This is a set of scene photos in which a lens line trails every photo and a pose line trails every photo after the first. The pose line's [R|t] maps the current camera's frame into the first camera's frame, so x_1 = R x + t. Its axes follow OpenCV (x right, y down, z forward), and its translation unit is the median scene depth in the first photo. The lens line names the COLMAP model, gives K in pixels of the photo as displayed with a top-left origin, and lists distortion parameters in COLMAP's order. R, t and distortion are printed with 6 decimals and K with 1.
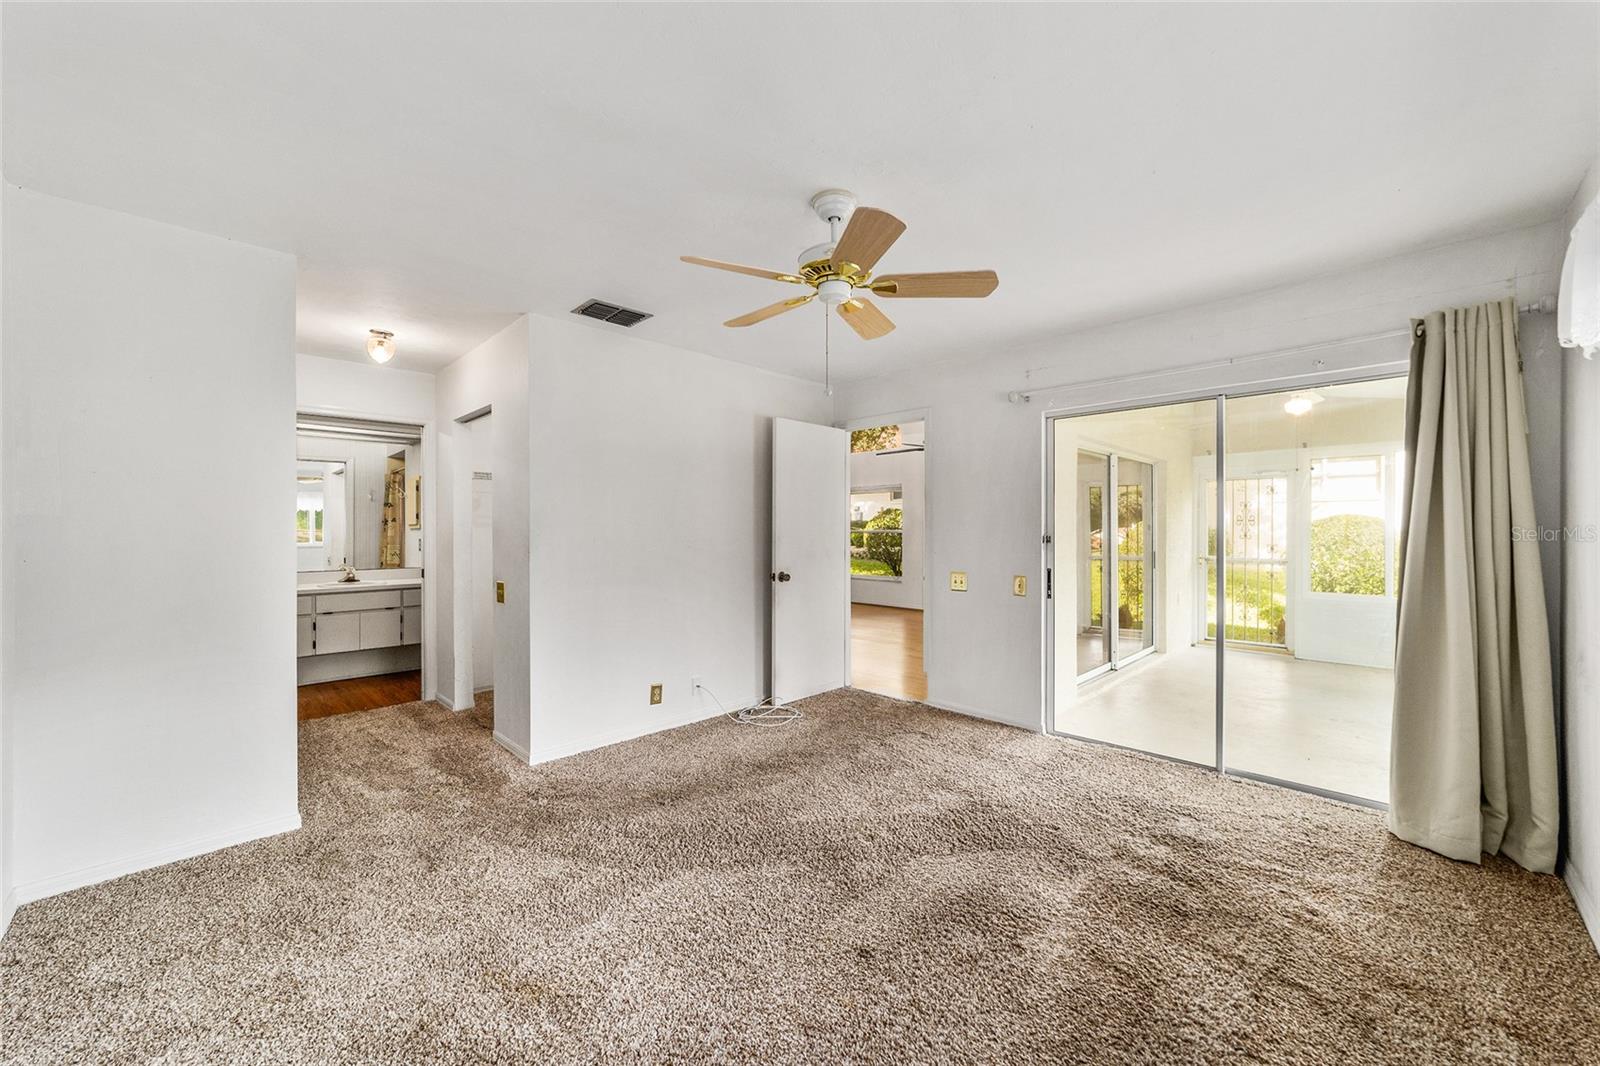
lens RADIAL K [[650.9, 0, 809.5], [0, 650.9, 533.6], [0, 0, 1]] dist [-0.000845, 0.010366]
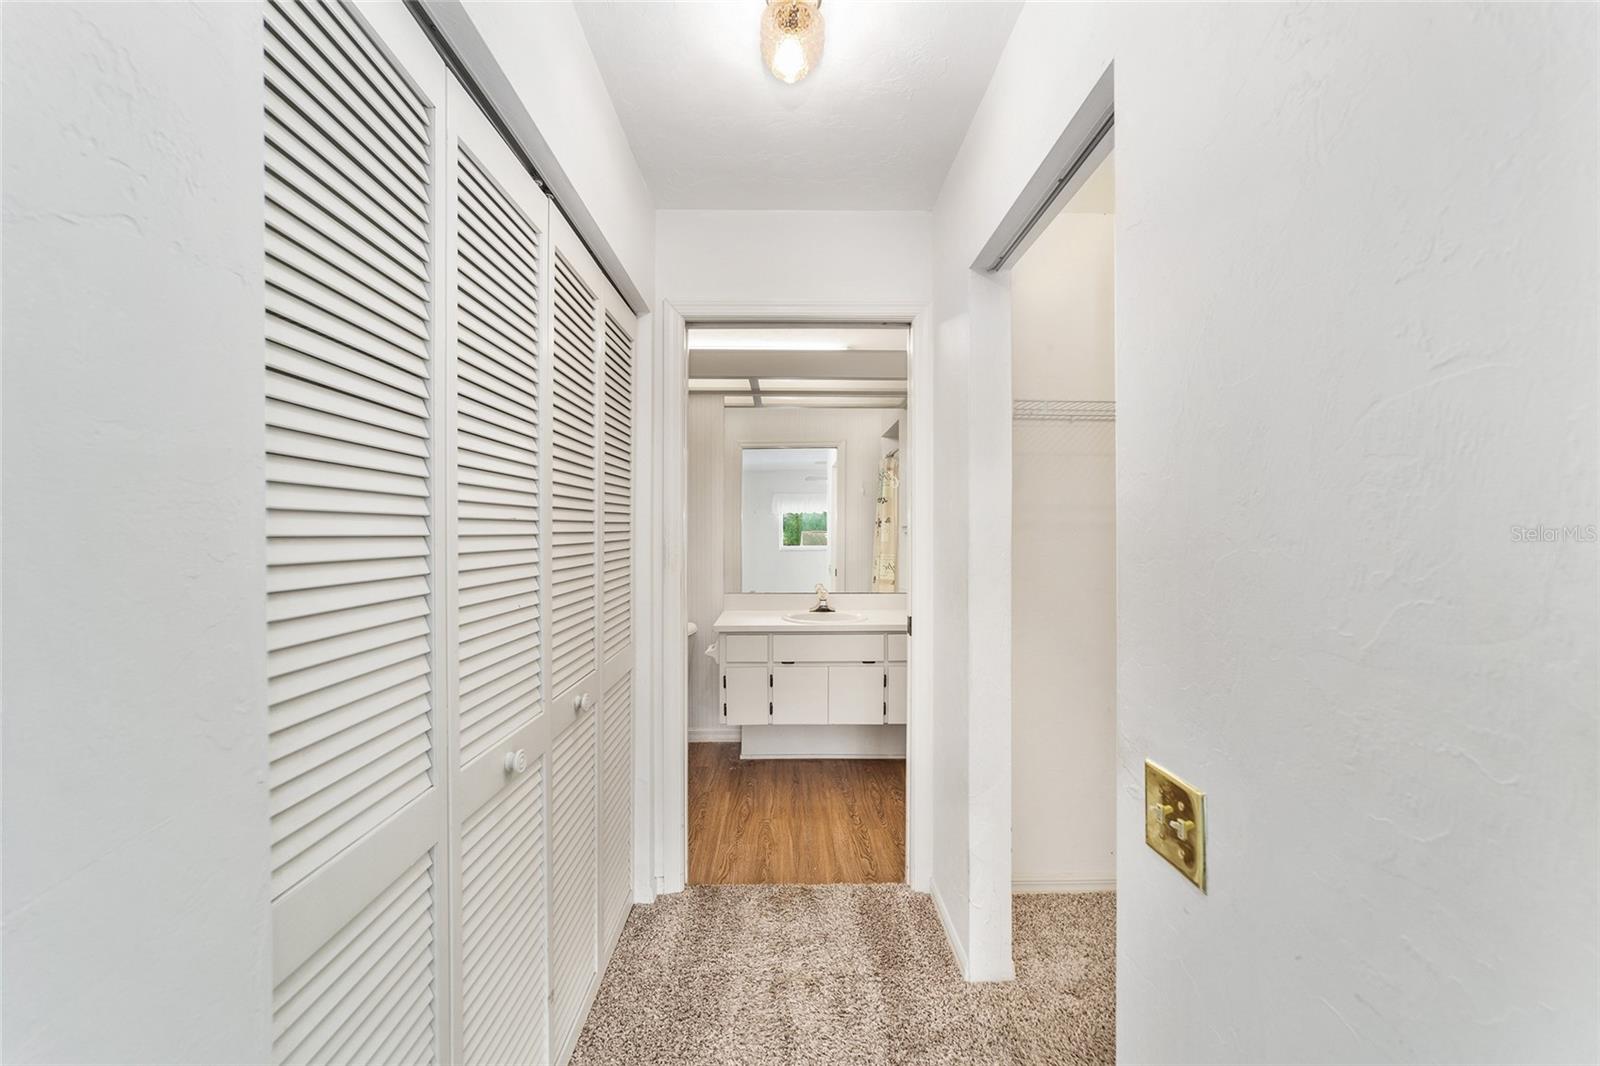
lens RADIAL K [[620.3, 0, 794.5], [0, 620.3, 533.1], [0, 0, 1]] dist [-0.016335, 0.008529]
pose [[0.727679, 0.002287, -0.685914, -0.279908], [-0.006468, 0.999973, -0.003527, -0.004079], [0.685887, 0.007003, 0.727674, 0.499545]]
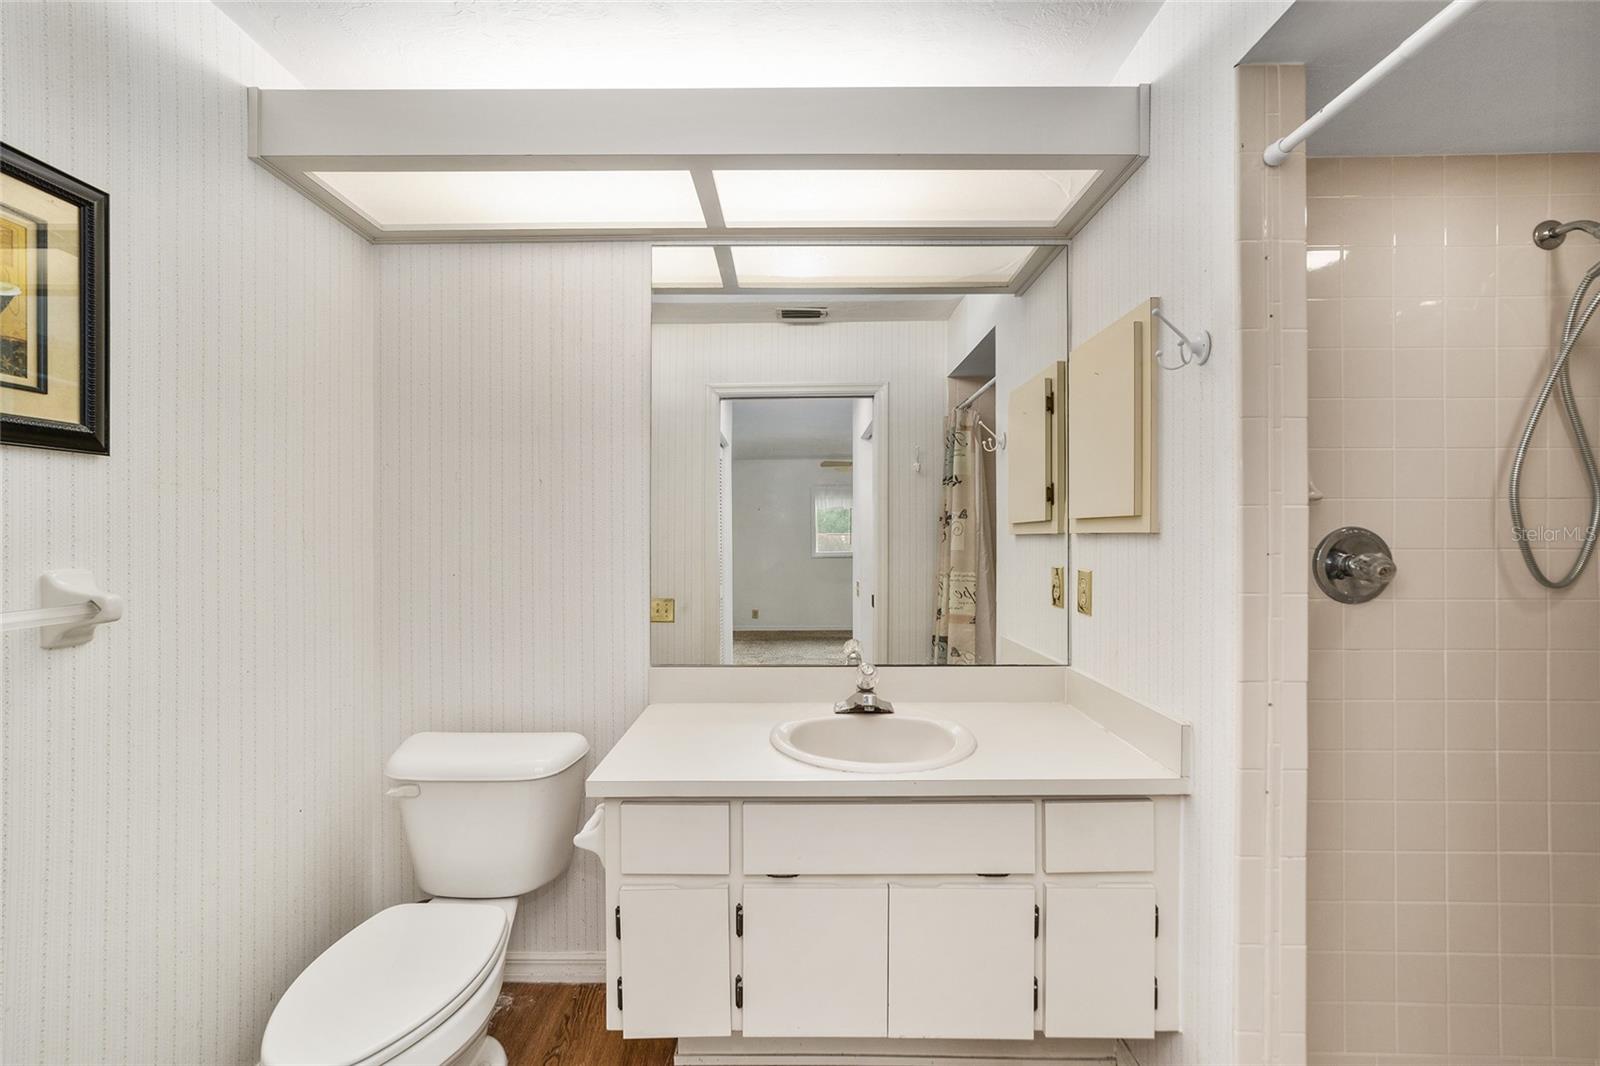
lens RADIAL K [[620.3, 0, 794.5], [0, 620.3, 533.1], [0, 0, 1]] dist [-0.016335, 0.008529]
pose [[0.711851, -0.000712, -0.702330, -0.511506], [-0.005673, 0.999961, -0.006763, -0.005946], [0.702307, 0.008798, 0.711819, 0.750020]]
